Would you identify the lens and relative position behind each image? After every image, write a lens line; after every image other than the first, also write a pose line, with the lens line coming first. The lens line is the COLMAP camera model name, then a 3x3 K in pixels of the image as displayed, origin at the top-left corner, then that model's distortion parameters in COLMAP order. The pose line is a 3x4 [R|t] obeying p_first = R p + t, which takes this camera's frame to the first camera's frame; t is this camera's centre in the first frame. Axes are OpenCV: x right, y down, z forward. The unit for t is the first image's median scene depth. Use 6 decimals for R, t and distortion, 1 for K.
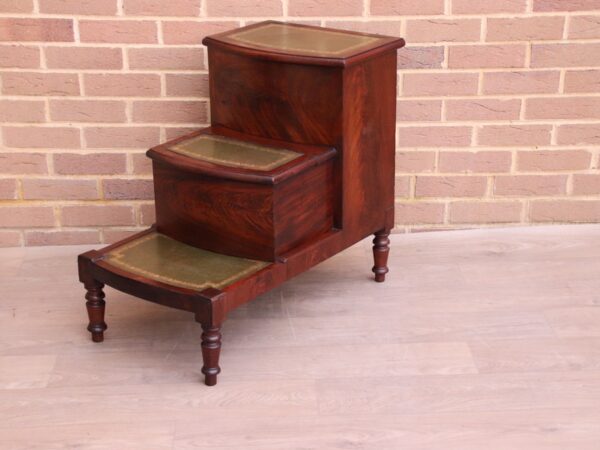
lens RADIAL K [[1140.9, 0, 300.0], [0, 1140.9, 238.2], [0, 0, 1]] dist [0.335061, 0.000000]
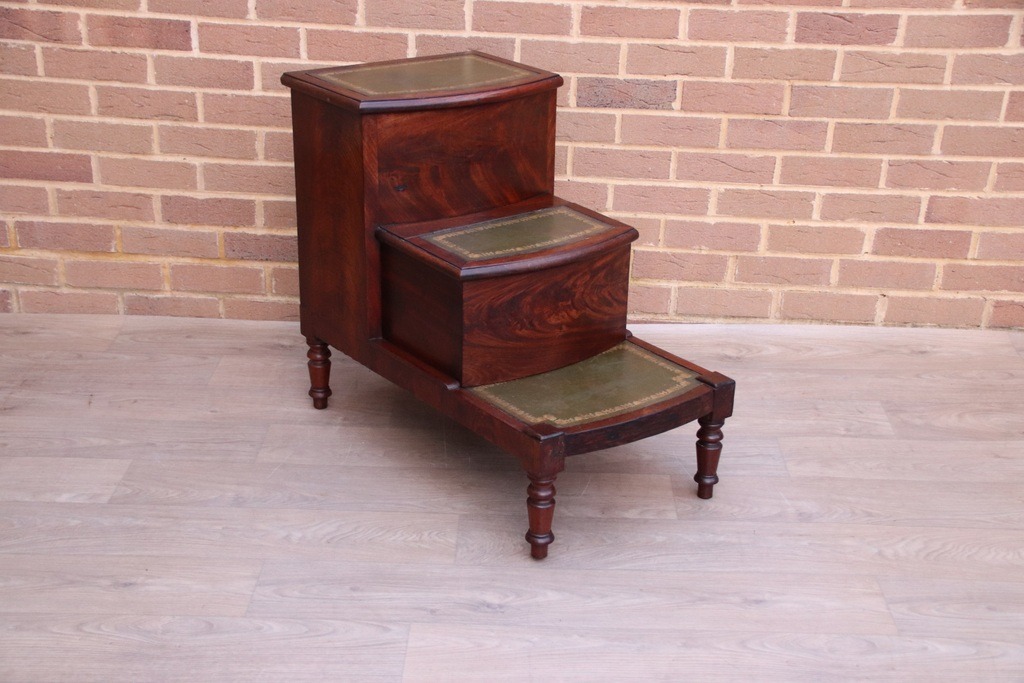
lens RADIAL K [[1409.9, 0, 512.6], [0, 1409.9, 353.1], [0, 0, 1]] dist [0.183604, 0.000000]
pose [[0.997592, 0.057131, -0.039322, 0.063842], [-0.055888, 0.997924, 0.032013, -0.012118], [0.041069, -0.029739, 0.998714, 0.061160]]
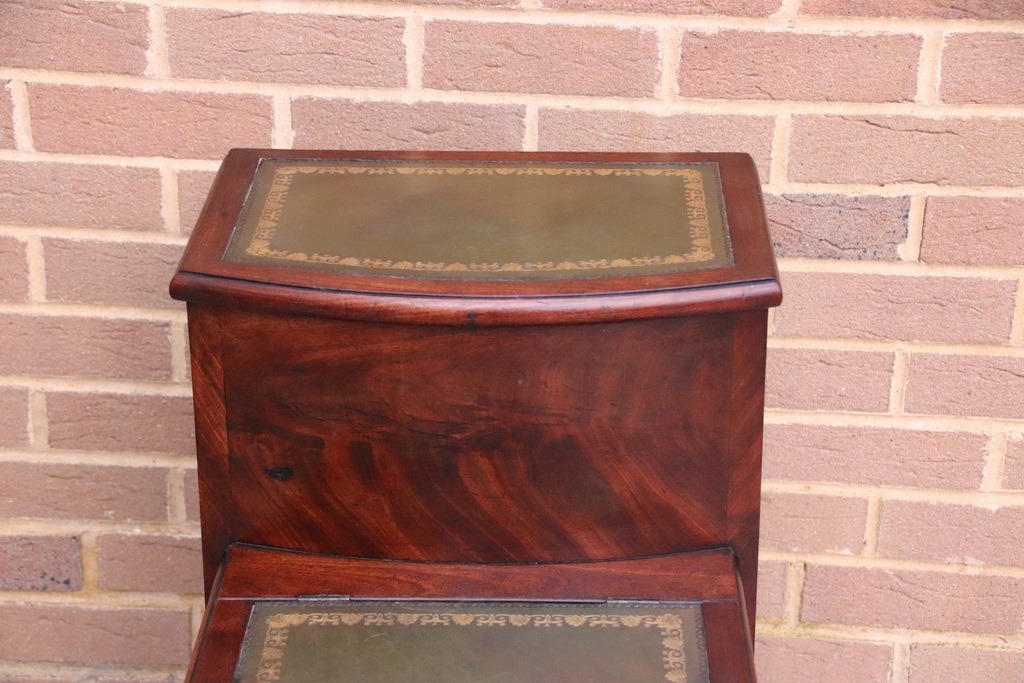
lens RADIAL K [[2212.6, 0, 511.7], [0, 2212.6, 365.4], [0, 0, 1]] dist [0.506636, 0.000000]
pose [[0.996883, 0.052960, -0.058468, 0.053669], [-0.049165, 0.996702, 0.064554, -0.153582], [0.061694, -0.061478, 0.996200, 0.370116]]
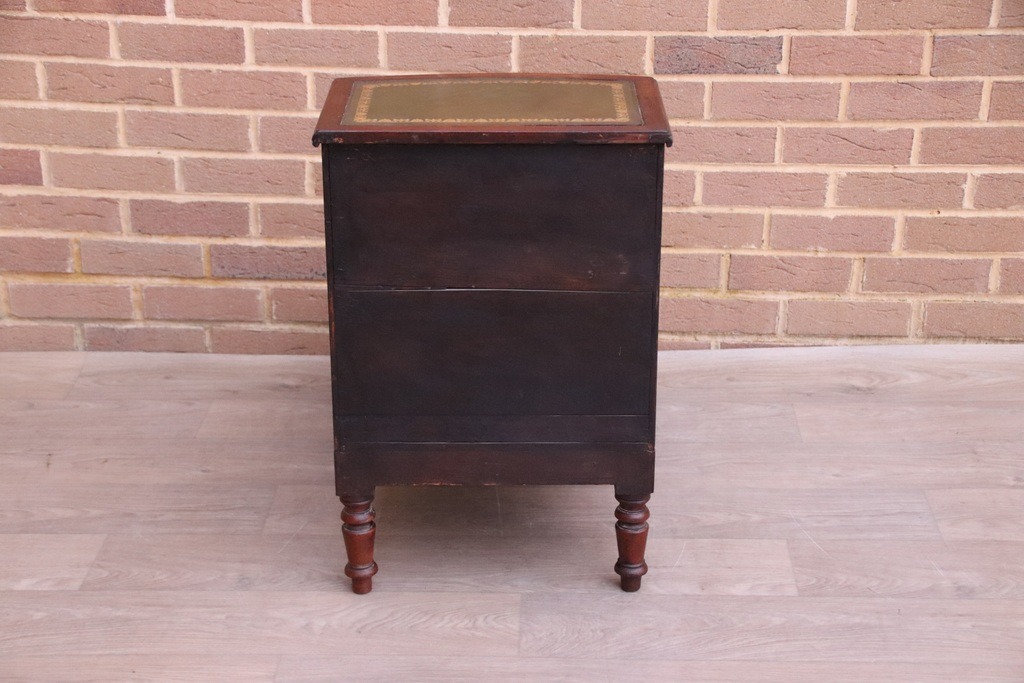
lens RADIAL K [[1864.5, 0, 511.3], [0, 1864.5, 365.9], [0, 0, 1]] dist [0.399980, 0.000000]
pose [[0.997303, 0.034279, -0.064889, 0.054848], [-0.033005, 0.999243, 0.020612, -0.013253], [0.065547, -0.018415, 0.997680, 0.018342]]
